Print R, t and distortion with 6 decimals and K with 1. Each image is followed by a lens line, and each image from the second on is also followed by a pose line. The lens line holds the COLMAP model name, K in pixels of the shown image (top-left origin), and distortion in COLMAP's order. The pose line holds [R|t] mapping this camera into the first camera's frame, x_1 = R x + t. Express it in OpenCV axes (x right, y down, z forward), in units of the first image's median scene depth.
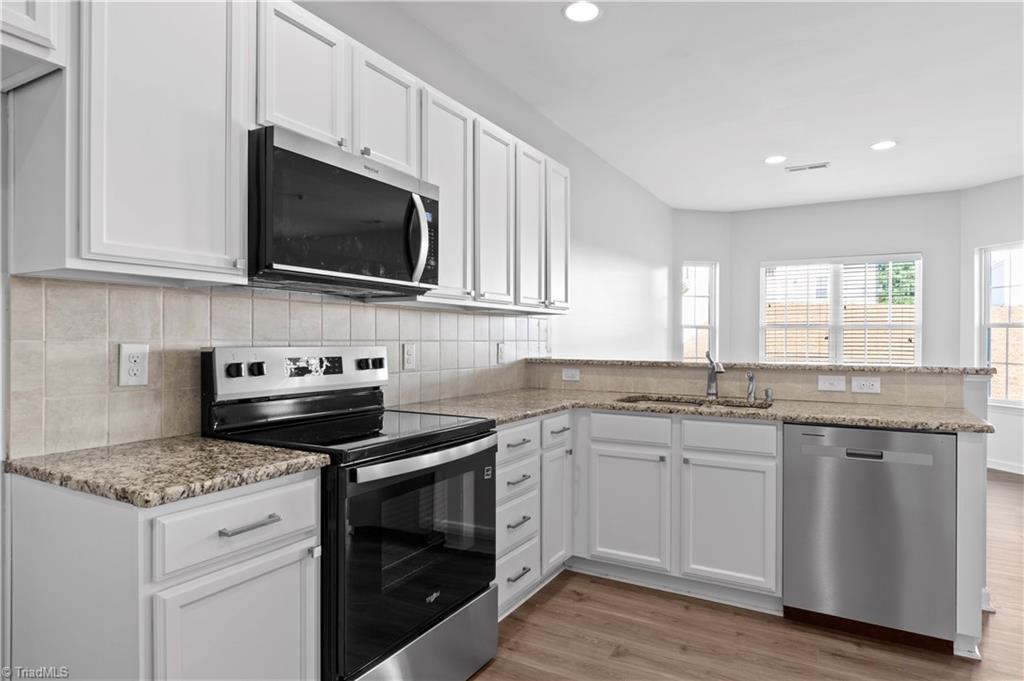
lens RADIAL K [[570.8, 0, 533.9], [0, 570.8, 343.4], [0, 0, 1]] dist [0.014218, -0.003513]
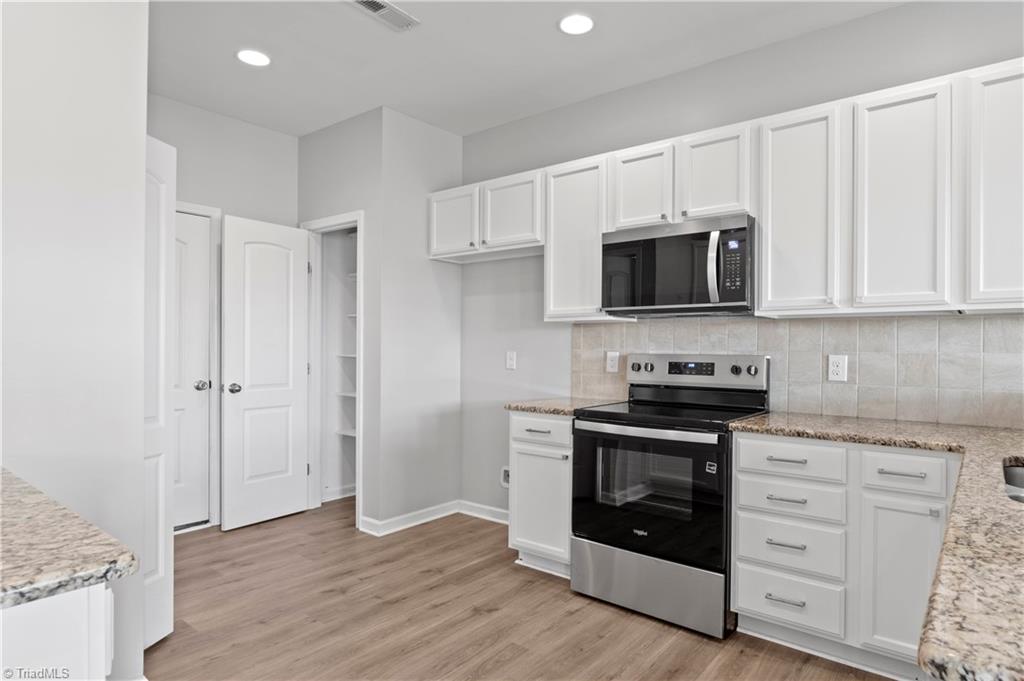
lens RADIAL K [[570.8, 0, 515.6], [0, 570.8, 345.2], [0, 0, 1]] dist [0.014218, -0.003513]
pose [[-0.163847, -0.011535, -0.986418, 0.949614], [-0.013490, 0.999864, -0.009452, 0.001102], [0.986394, 0.011758, -0.163980, 0.694346]]
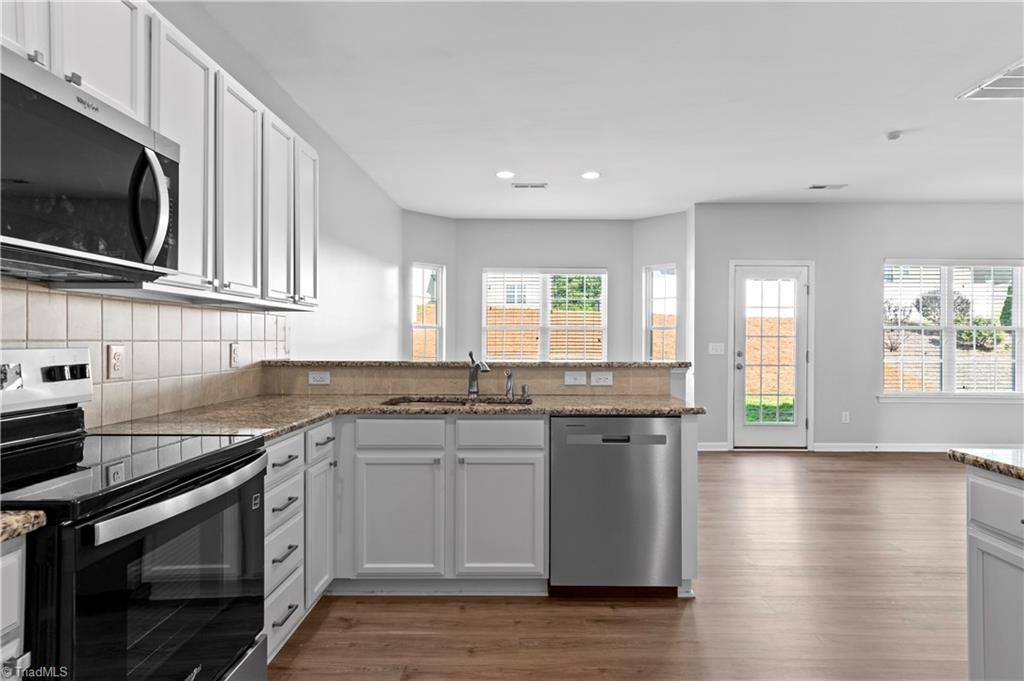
lens RADIAL K [[559.2, 0, 520.1], [0, 559.2, 337.3], [0, 0, 1]] dist [0.003564, 0.004533]
pose [[0.879581, 0.002047, 0.475745, -0.113151], [0.002421, 0.999959, -0.008779, -0.001539], [-0.475743, 0.008873, 0.879539, 0.093472]]
